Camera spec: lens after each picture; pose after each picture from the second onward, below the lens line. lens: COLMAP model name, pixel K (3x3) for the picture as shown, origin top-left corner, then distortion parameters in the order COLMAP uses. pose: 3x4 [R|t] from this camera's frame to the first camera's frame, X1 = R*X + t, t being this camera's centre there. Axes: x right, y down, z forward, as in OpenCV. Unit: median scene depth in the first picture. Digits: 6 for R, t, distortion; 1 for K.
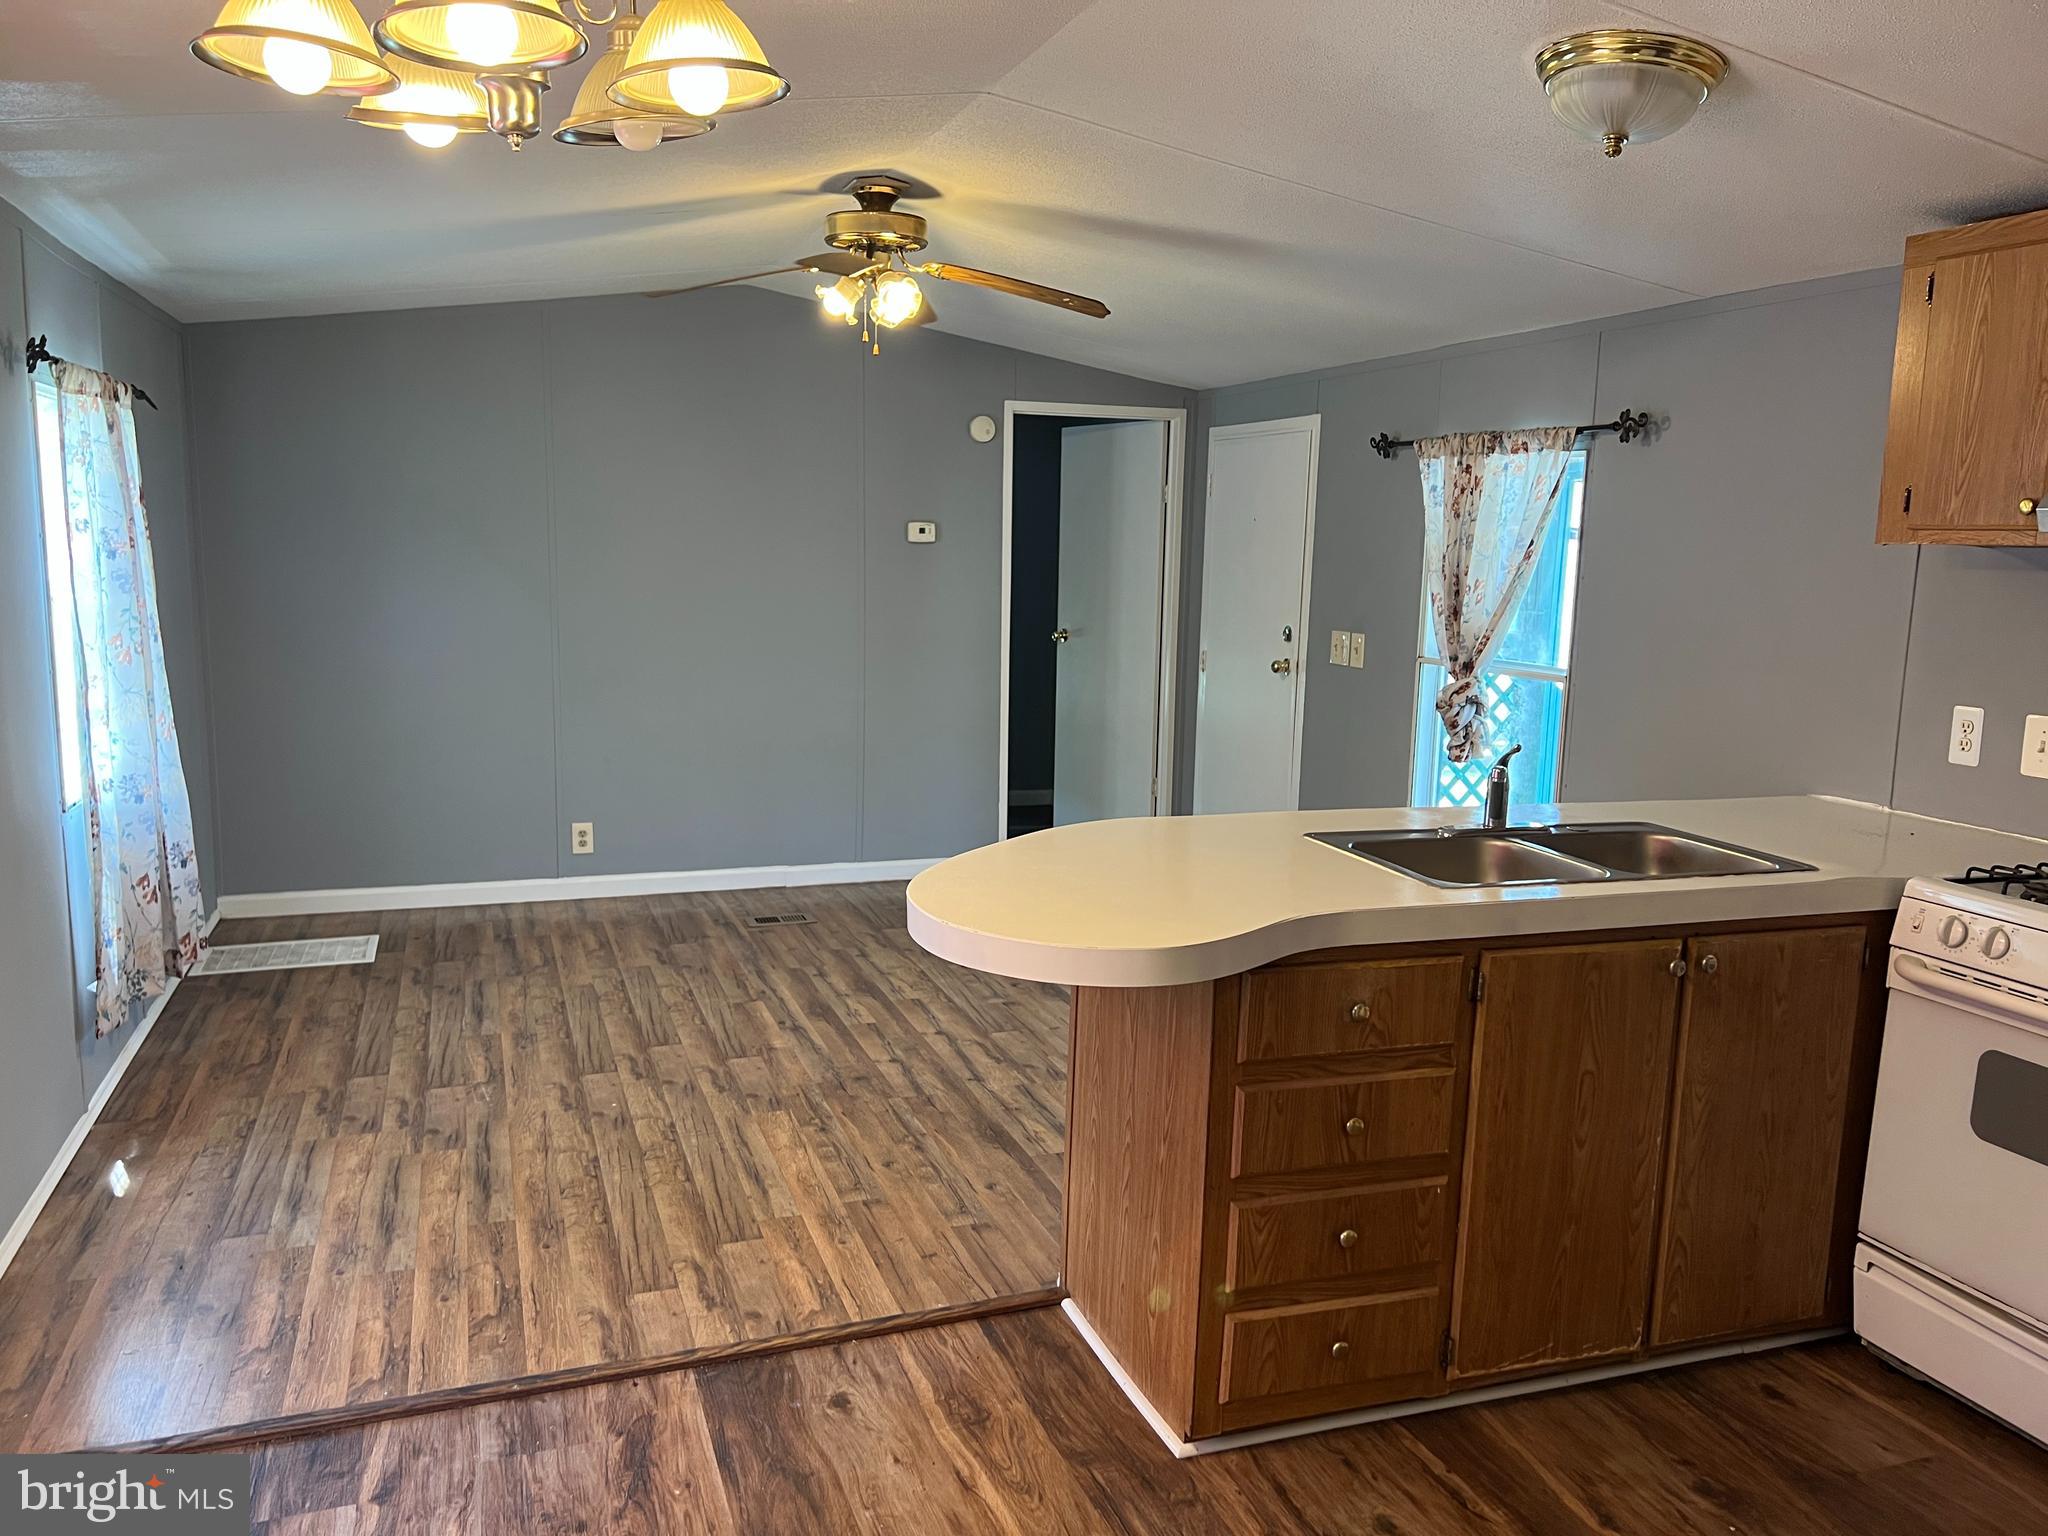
lens RADIAL K [[1542.1, 0, 1016.4], [0, 1542.1, 757.3], [0, 0, 1]] dist [0.107394, -0.068641]
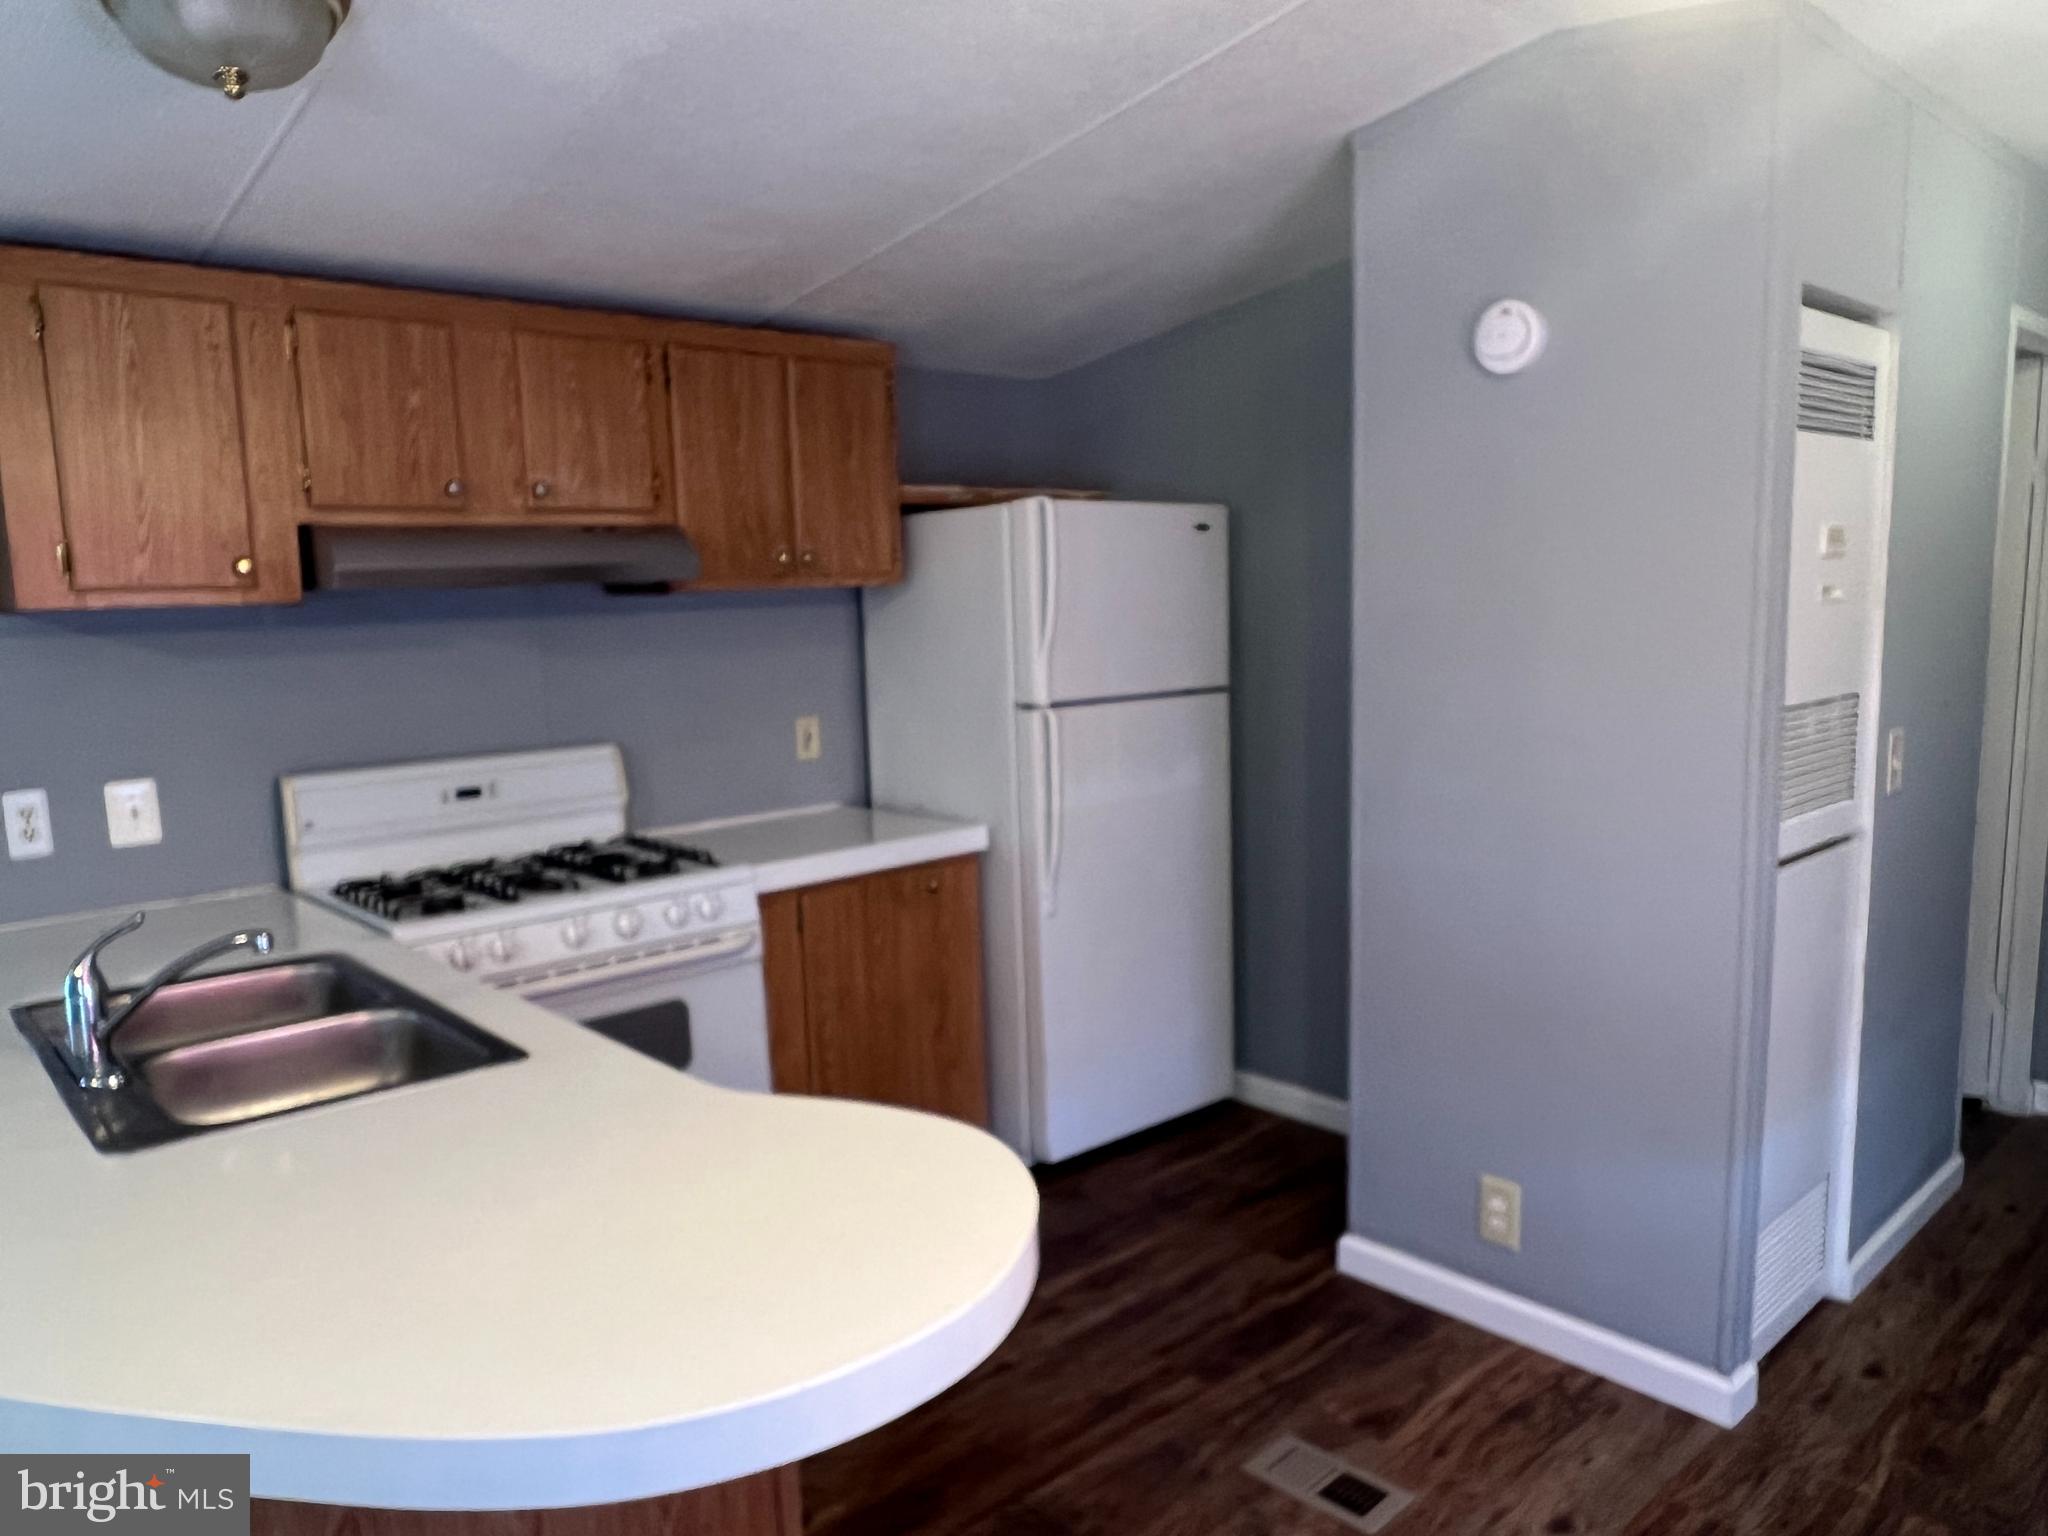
lens RADIAL K [[1404.3, 0, 1016.7], [0, 1404.3, 788.9], [0, 0, 1]] dist [-0.003159, 0.001006]
pose [[-0.376988, -0.150348, 0.913934, -0.328702], [0.146948, 0.964531, 0.219285, -0.124295], [-0.914487, 0.216969, -0.341523, 0.763057]]
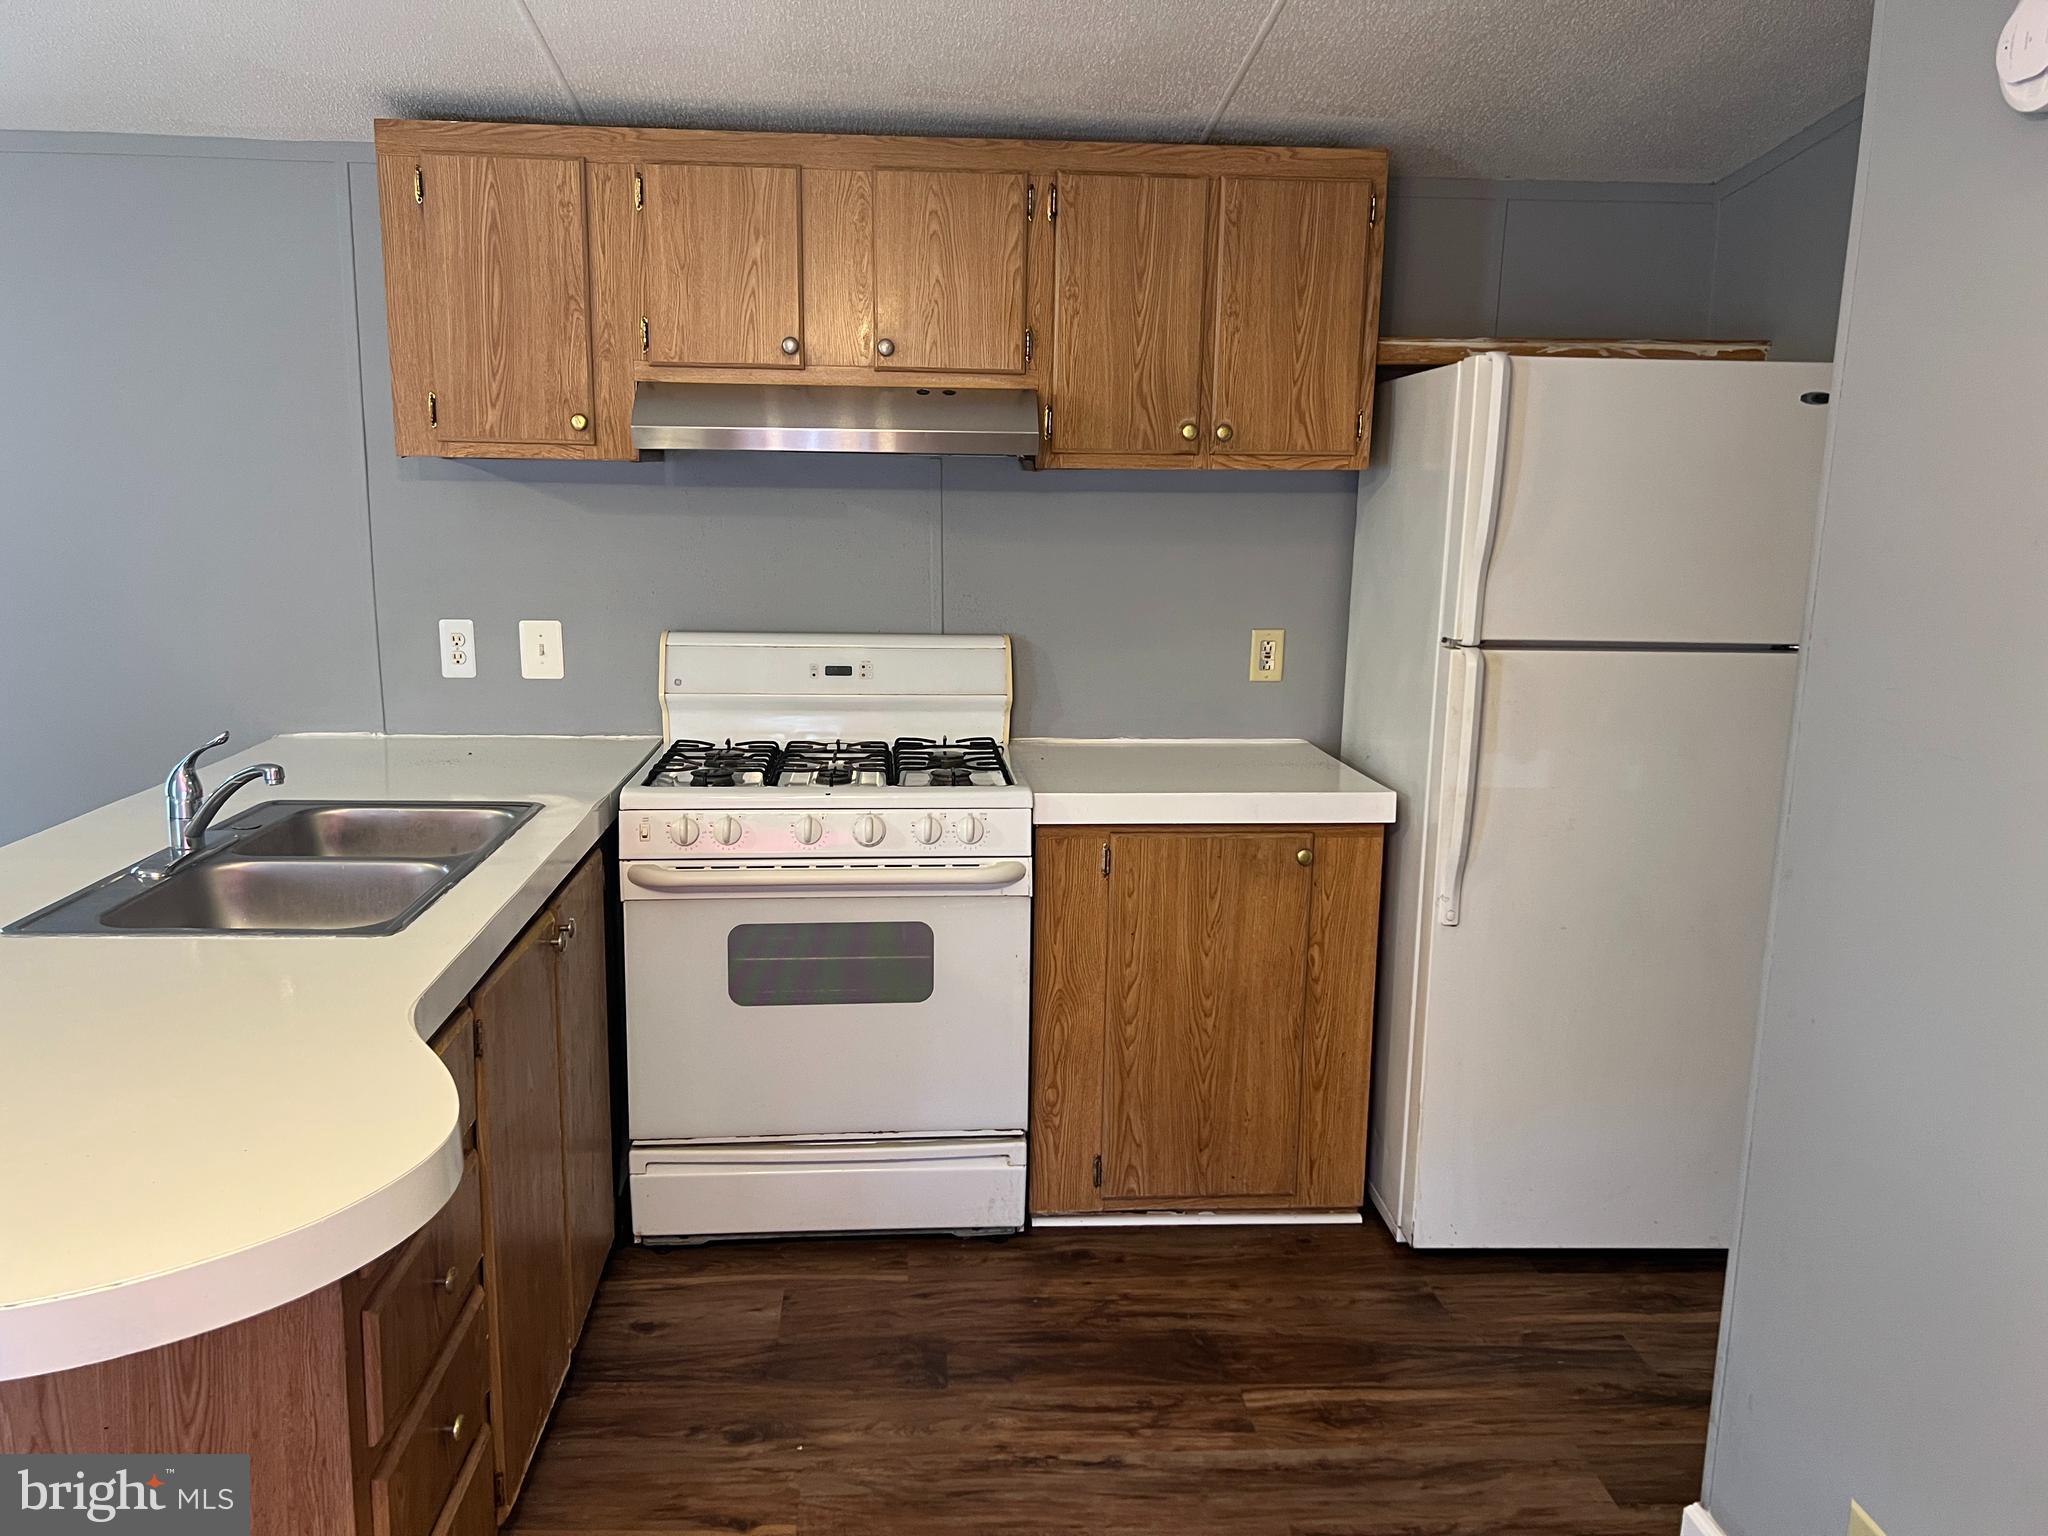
lens RADIAL K [[1555.9, 0, 1028.4], [0, 1555.9, 775.1], [0, 0, 1]] dist [0.131129, -0.211618]
pose [[0.267042, -0.204312, 0.941778, -0.262095], [0.128070, 0.976123, 0.175448, -0.064837], [-0.955137, 0.073761, 0.286832, 0.378817]]
